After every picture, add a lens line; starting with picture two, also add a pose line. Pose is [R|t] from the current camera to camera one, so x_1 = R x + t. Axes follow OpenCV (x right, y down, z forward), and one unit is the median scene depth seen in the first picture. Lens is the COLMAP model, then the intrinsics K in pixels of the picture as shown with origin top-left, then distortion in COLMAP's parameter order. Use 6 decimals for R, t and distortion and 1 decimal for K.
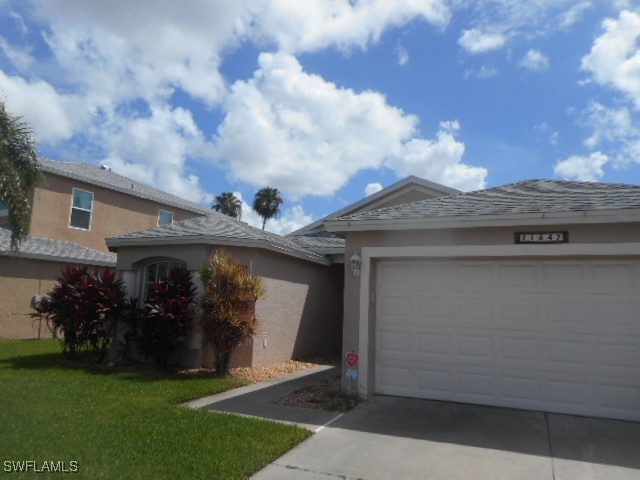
lens RADIAL K [[481.0, 0, 320.0], [0, 481.0, 240.0], [0, 0, 1]] dist [-0.001235, 0.001587]
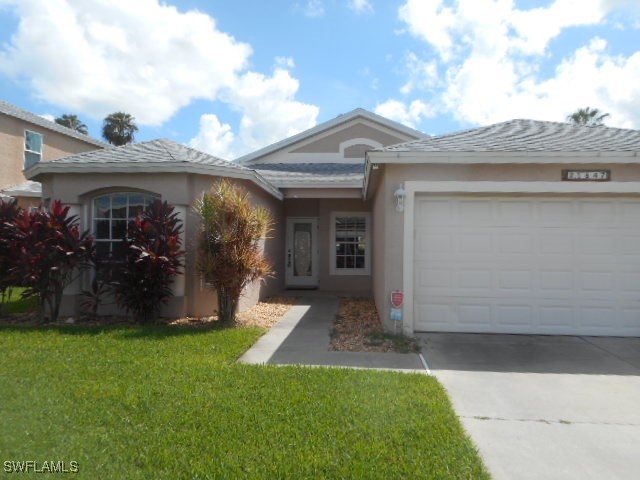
lens RADIAL K [[481.0, 0, 320.0], [0, 481.0, 240.0], [0, 0, 1]] dist [-0.001235, 0.001587]
pose [[0.946546, -0.016892, 0.322128, -0.336724], [-0.025837, 0.991449, 0.127910, 0.012267], [-0.321534, -0.129395, 0.938015, 0.144679]]
